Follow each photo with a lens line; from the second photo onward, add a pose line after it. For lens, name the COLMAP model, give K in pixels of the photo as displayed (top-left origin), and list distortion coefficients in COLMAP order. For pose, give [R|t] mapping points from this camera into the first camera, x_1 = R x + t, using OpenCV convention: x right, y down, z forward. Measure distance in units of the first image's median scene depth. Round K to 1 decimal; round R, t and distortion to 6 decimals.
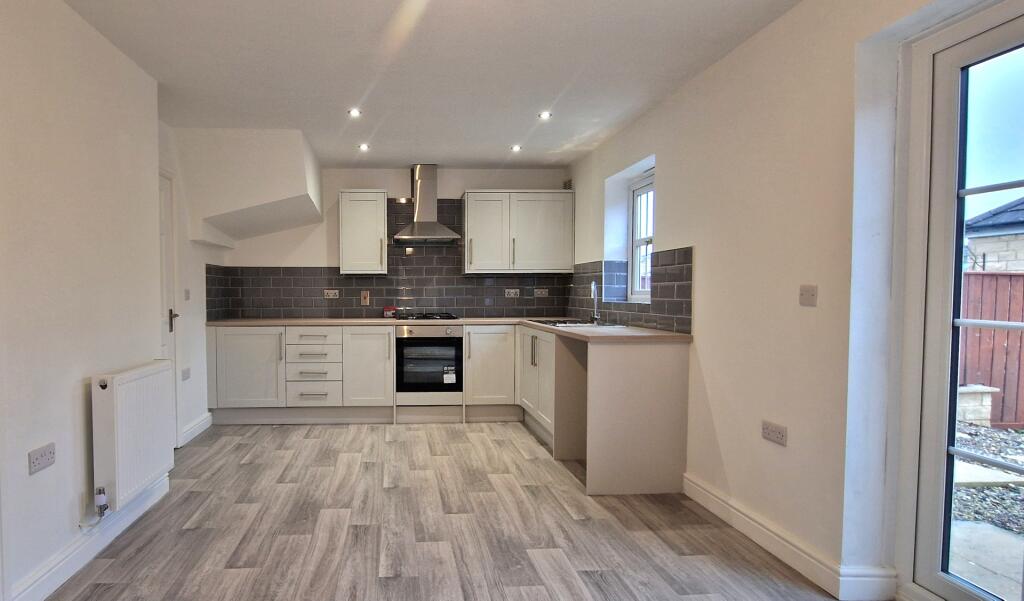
lens RADIAL K [[536.5, 0, 511.2], [0, 536.5, 302.1], [0, 0, 1]] dist [0.003786, -0.002884]
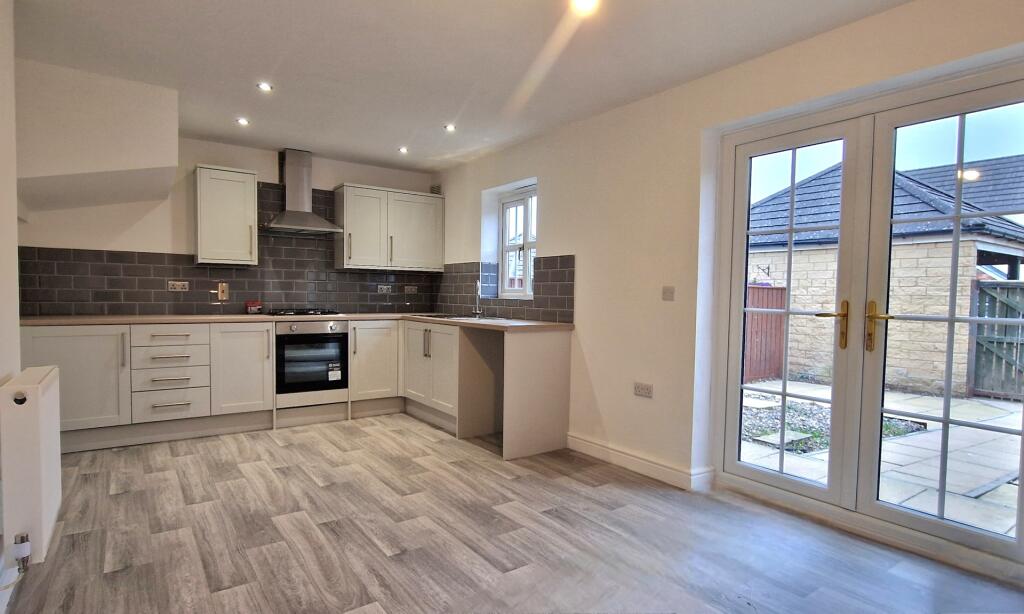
lens RADIAL K [[555.9, 0, 518.7], [0, 555.9, 311.3], [0, 0, 1]] dist [0.007345, -0.001876]
pose [[0.830137, -0.002977, 0.557551, -0.424338], [-0.003549, 0.999937, 0.010623, 0.014706], [-0.557548, -0.010797, 0.830075, -0.025525]]
